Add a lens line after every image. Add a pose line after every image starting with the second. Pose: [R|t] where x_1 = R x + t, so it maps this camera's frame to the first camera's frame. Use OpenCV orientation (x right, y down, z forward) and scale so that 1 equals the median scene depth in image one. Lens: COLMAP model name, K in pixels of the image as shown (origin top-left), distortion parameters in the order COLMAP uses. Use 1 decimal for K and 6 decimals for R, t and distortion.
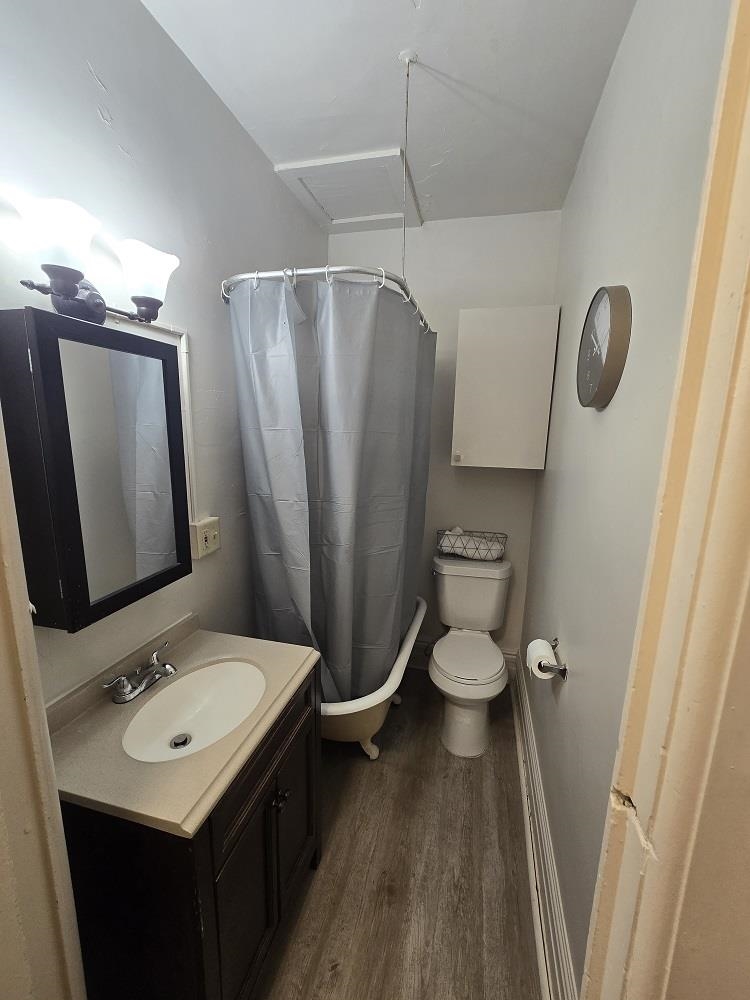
lens RADIAL K [[415.1, 0, 371.4], [0, 415.1, 504.5], [0, 0, 1]] dist [-0.004430, 0.000230]
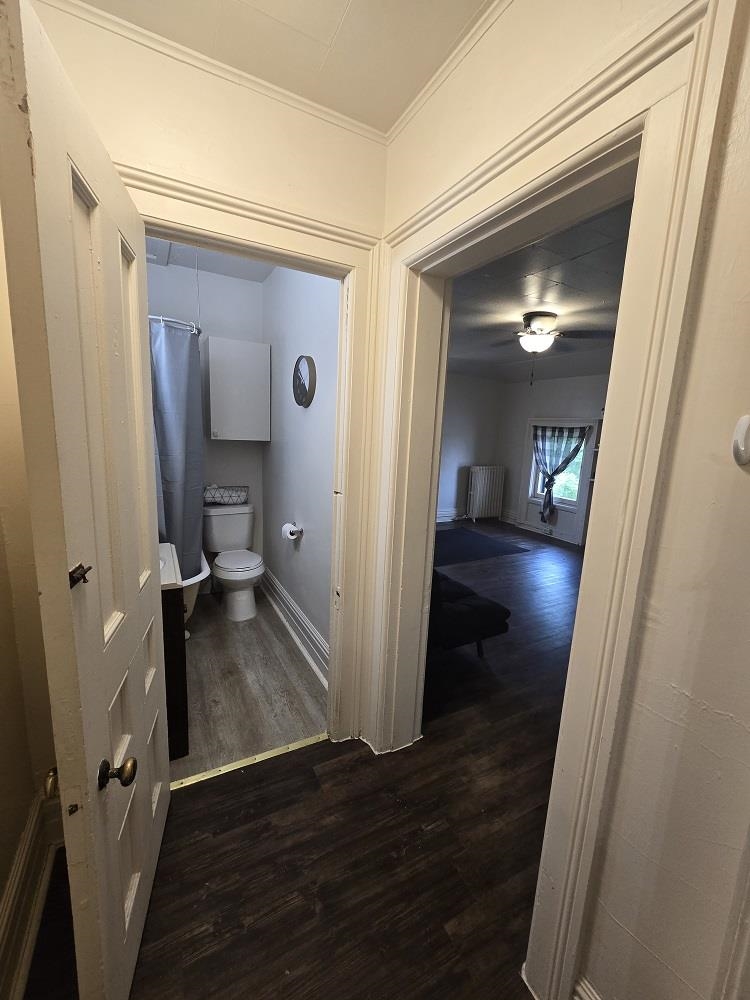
lens RADIAL K [[415.1, 0, 380.2], [0, 415.1, 501.9], [0, 0, 1]] dist [-0.004430, 0.000230]
pose [[0.731153, -0.103987, 0.674241, -0.438262], [0.094984, 0.994205, 0.050333, 0.125279], [-0.675568, 0.027241, 0.736794, -0.558757]]
